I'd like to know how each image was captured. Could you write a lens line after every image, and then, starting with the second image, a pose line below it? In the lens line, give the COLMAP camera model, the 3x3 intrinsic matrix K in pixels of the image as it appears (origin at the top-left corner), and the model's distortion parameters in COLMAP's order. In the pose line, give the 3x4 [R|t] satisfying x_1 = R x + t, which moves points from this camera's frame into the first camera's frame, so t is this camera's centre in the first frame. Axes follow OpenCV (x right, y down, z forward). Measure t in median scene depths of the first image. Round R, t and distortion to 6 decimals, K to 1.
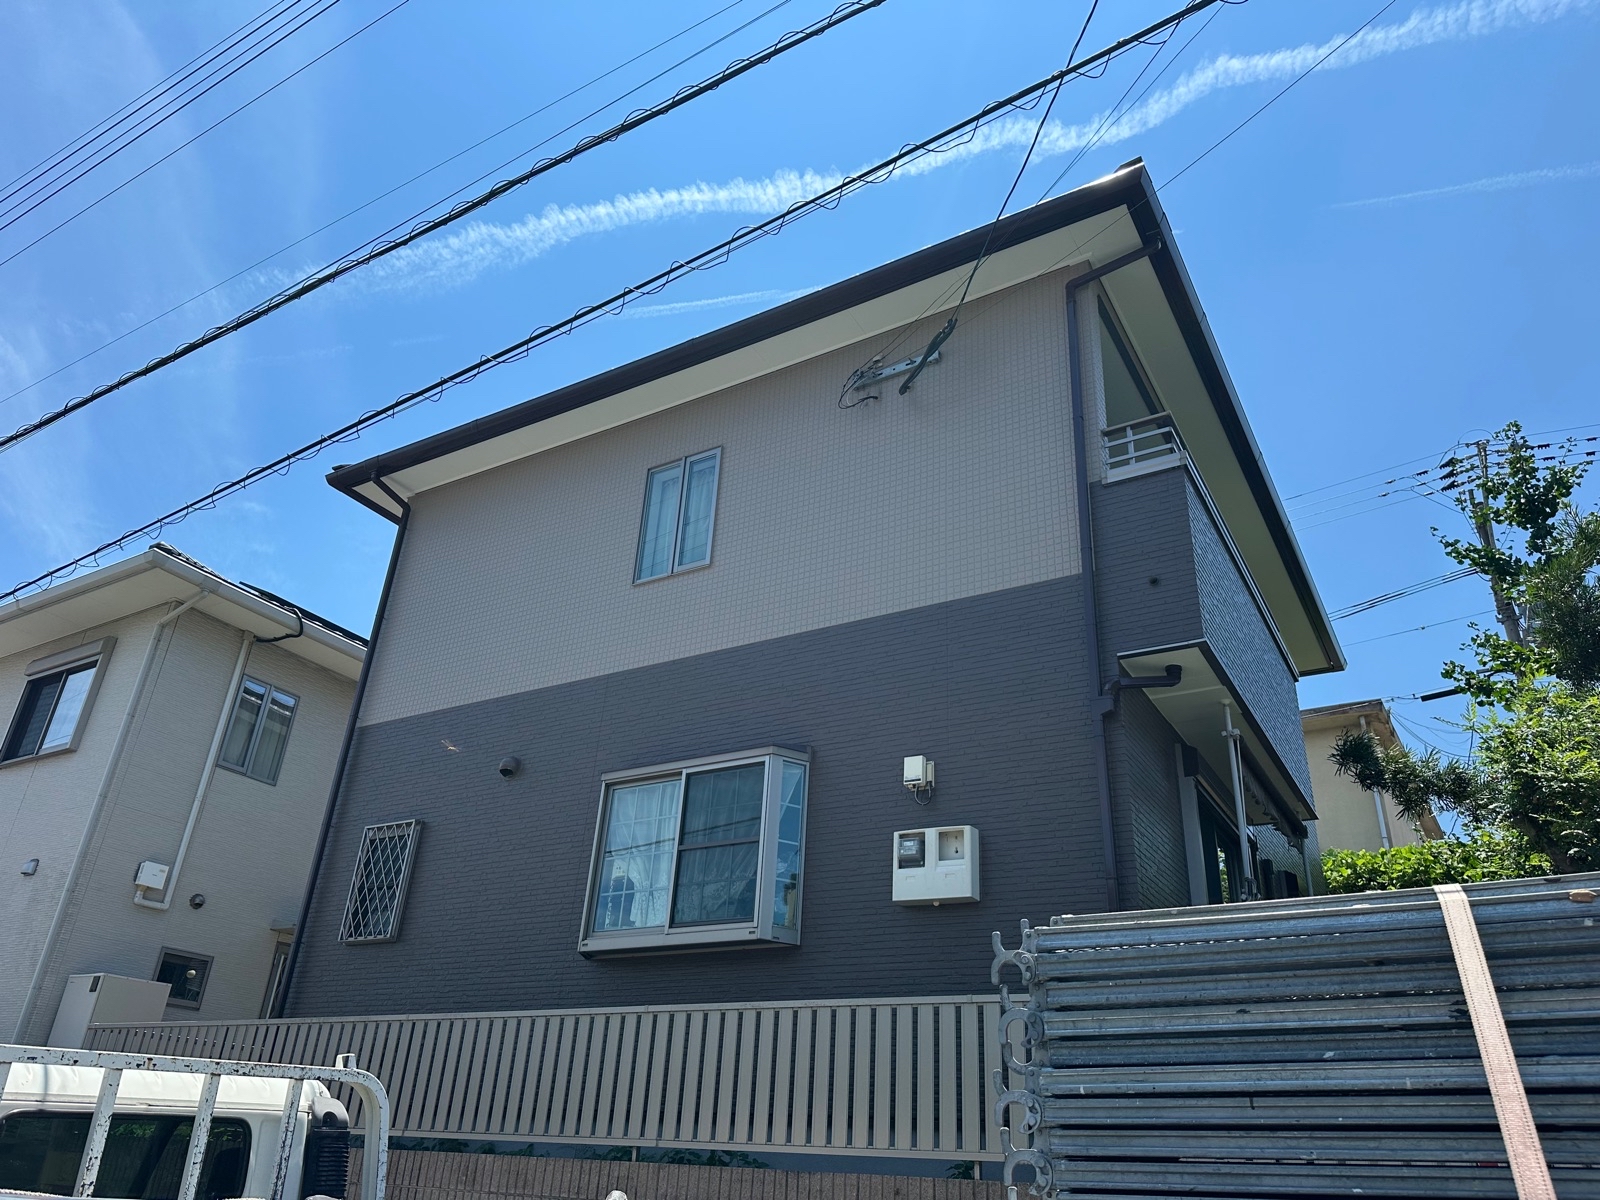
lens RADIAL K [[1122.6, 0, 760.9], [0, 1122.6, 603.9], [0, 0, 1]] dist [0.014946, -0.002325]
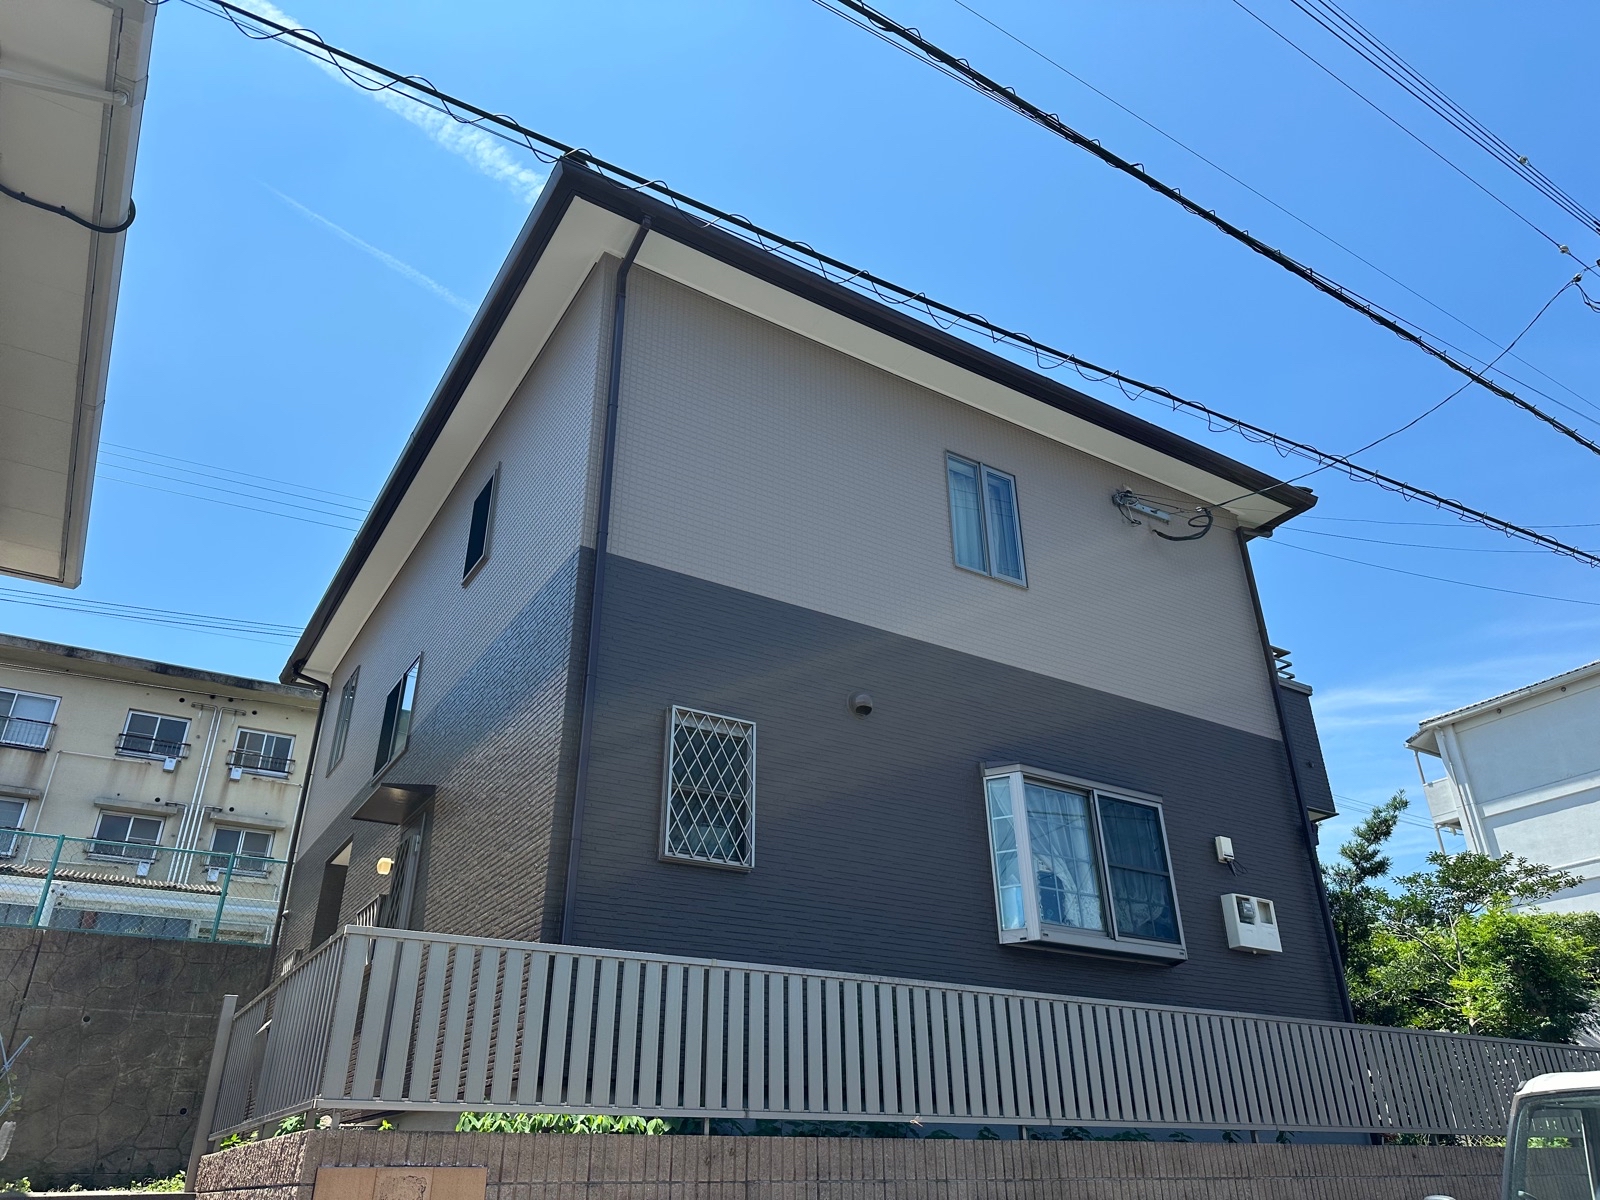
lens RADIAL K [[1122.6, 0, 788.4], [0, 1122.6, 592.5], [0, 0, 1]] dist [0.014946, -0.002325]
pose [[0.411260, 0.355671, 0.839264, -1.244419], [-0.400923, 0.897469, -0.183875, 0.308812], [-0.818612, -0.260860, 0.511689, 0.753401]]
